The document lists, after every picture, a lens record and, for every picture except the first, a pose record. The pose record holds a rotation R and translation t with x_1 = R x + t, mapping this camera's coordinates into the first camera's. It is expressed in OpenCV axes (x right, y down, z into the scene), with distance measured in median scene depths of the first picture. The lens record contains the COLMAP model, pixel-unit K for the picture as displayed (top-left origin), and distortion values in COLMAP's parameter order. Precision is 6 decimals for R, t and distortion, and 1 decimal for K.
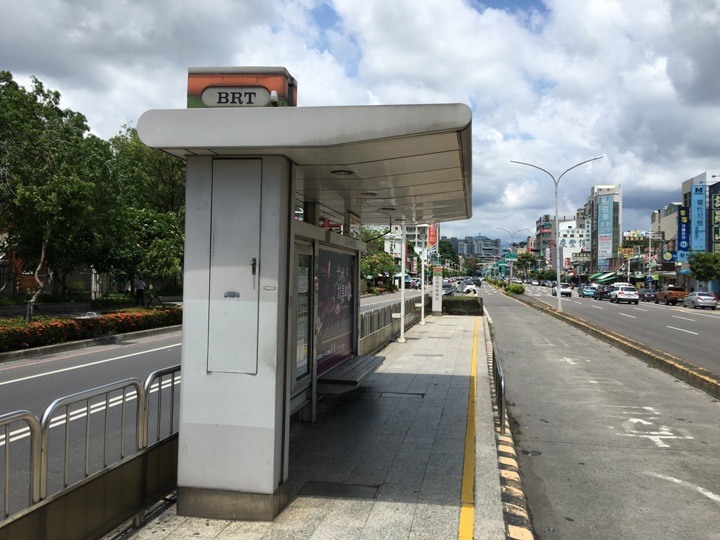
lens RADIAL K [[660.6, 0, 360.0], [0, 660.6, 270.0], [0, 0, 1]] dist [0.194579, -0.312163]
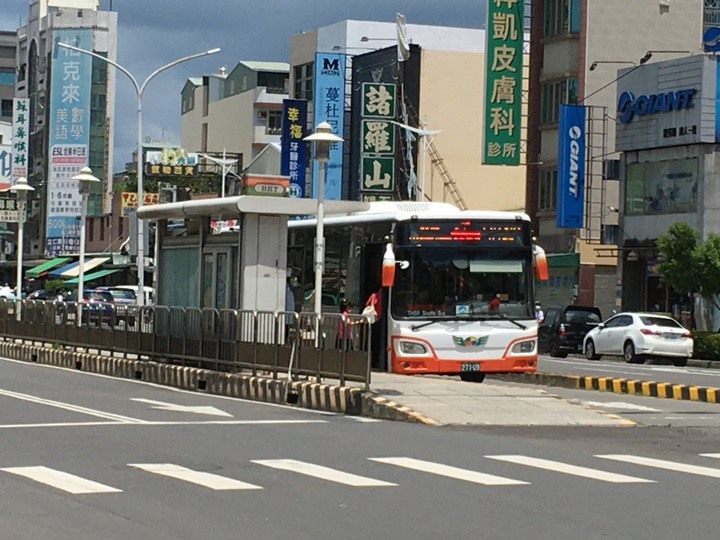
lens RADIAL K [[2670.5, 0, 360.0], [0, 2670.5, 270.0], [0, 0, 1]] dist [0.021230, 0.120447]
pose [[0.878667, 0.010393, 0.477323, -0.176275], [-0.015656, 0.999853, 0.007050, -0.002171], [-0.477179, -0.013667, 0.878700, -0.297475]]
